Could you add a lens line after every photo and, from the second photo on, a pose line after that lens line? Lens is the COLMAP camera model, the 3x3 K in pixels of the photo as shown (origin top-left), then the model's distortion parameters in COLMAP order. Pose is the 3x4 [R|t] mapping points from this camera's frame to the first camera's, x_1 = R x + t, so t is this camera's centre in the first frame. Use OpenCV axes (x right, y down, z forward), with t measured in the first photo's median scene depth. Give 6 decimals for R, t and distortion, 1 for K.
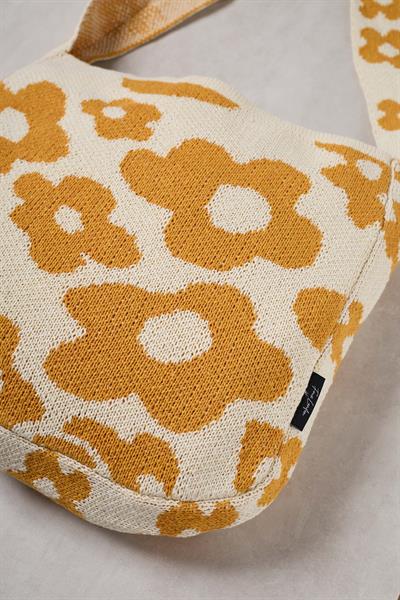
lens RADIAL K [[940.3, 0, 200.0], [0, 940.3, 300.0], [0, 0, 1]] dist [-0.051895, -0.130655]
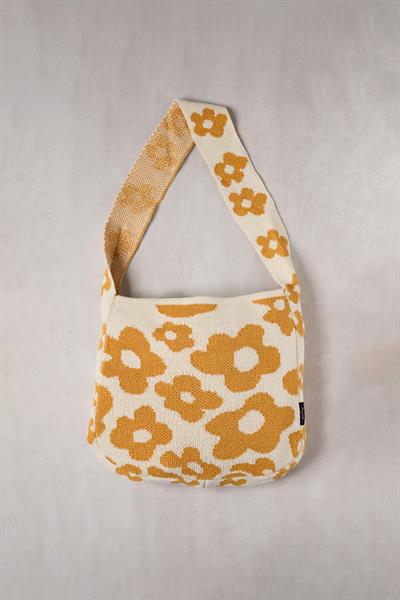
lens RADIAL K [[940.3, 0, 200.0], [0, 940.3, 300.0], [0, 0, 1]] dist [-0.051895, -0.130655]
pose [[0.875005, -0.476973, 0.082842, -0.193282], [0.374750, 0.775678, 0.507825, -1.516314], [-0.306477, -0.413304, 0.857468, -1.005286]]
